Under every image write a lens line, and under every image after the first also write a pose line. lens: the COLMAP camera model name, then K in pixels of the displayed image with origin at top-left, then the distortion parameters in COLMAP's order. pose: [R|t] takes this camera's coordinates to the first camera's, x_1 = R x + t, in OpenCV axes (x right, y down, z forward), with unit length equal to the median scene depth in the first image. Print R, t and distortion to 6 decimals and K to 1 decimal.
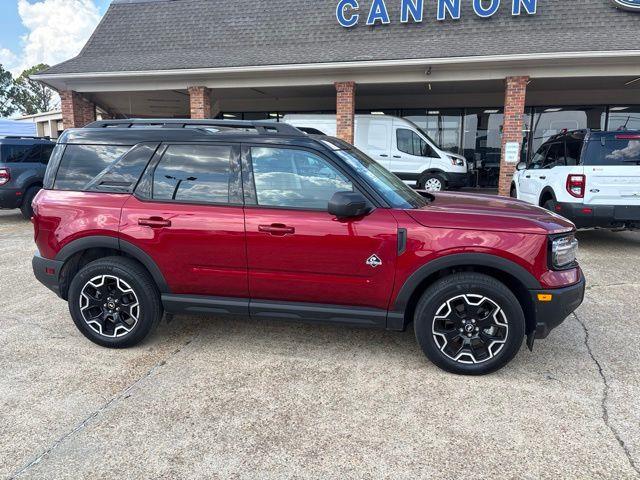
lens RADIAL K [[485.4, 0, 322.3], [0, 485.4, 242.0], [0, 0, 1]] dist [0.044528, -0.048821]
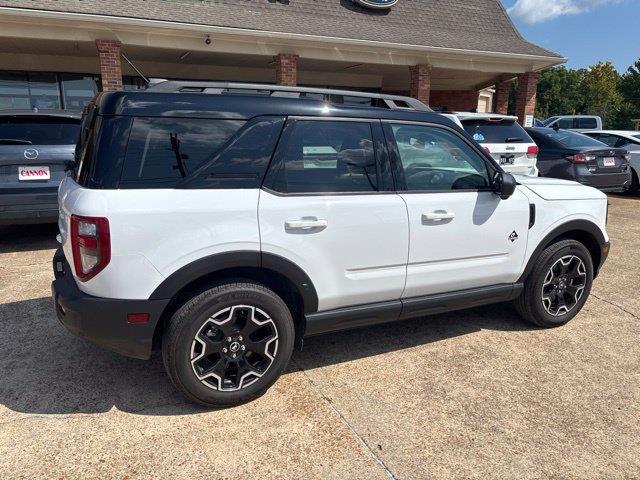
lens RADIAL K [[484.8, 0, 314.8], [0, 484.8, 242.3], [0, 0, 1]] dist [0.049366, -0.055567]
pose [[0.793923, -0.135223, 0.592791, -0.772377], [0.102404, 0.990766, 0.088858, -0.077691], [-0.599333, -0.009842, 0.800439, 0.375950]]
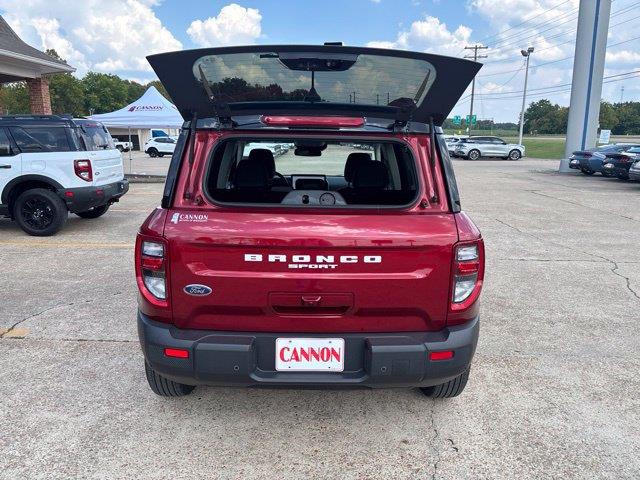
lens RADIAL K [[486.2, 0, 317.1], [0, 486.2, 235.0], [0, 0, 1]] dist [0.047853, -0.049276]
pose [[-0.186912, -0.197514, 0.962316, -1.189199], [0.176647, 0.956855, 0.230704, -0.265535], [-0.966364, 0.213111, -0.143957, 1.352012]]
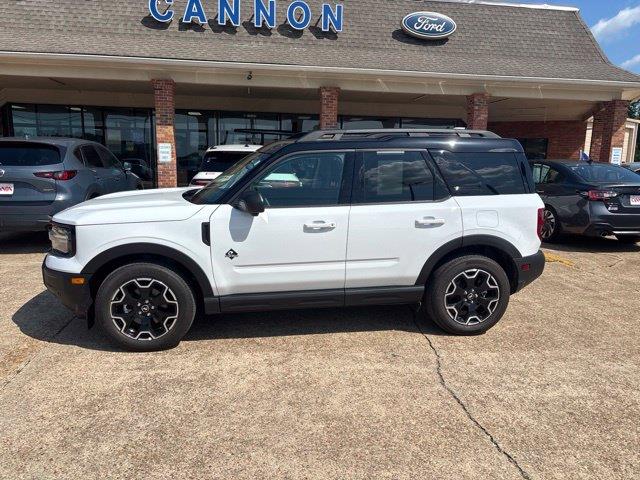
lens RADIAL K [[485.4, 0, 322.3], [0, 485.4, 242.0], [0, 0, 1]] dist [0.044528, -0.048821]
pose [[0.930619, -0.044580, 0.363265, -0.088115], [0.045928, 0.998933, 0.004933, -0.001443], [-0.363097, 0.012094, 0.931673, -0.004579]]
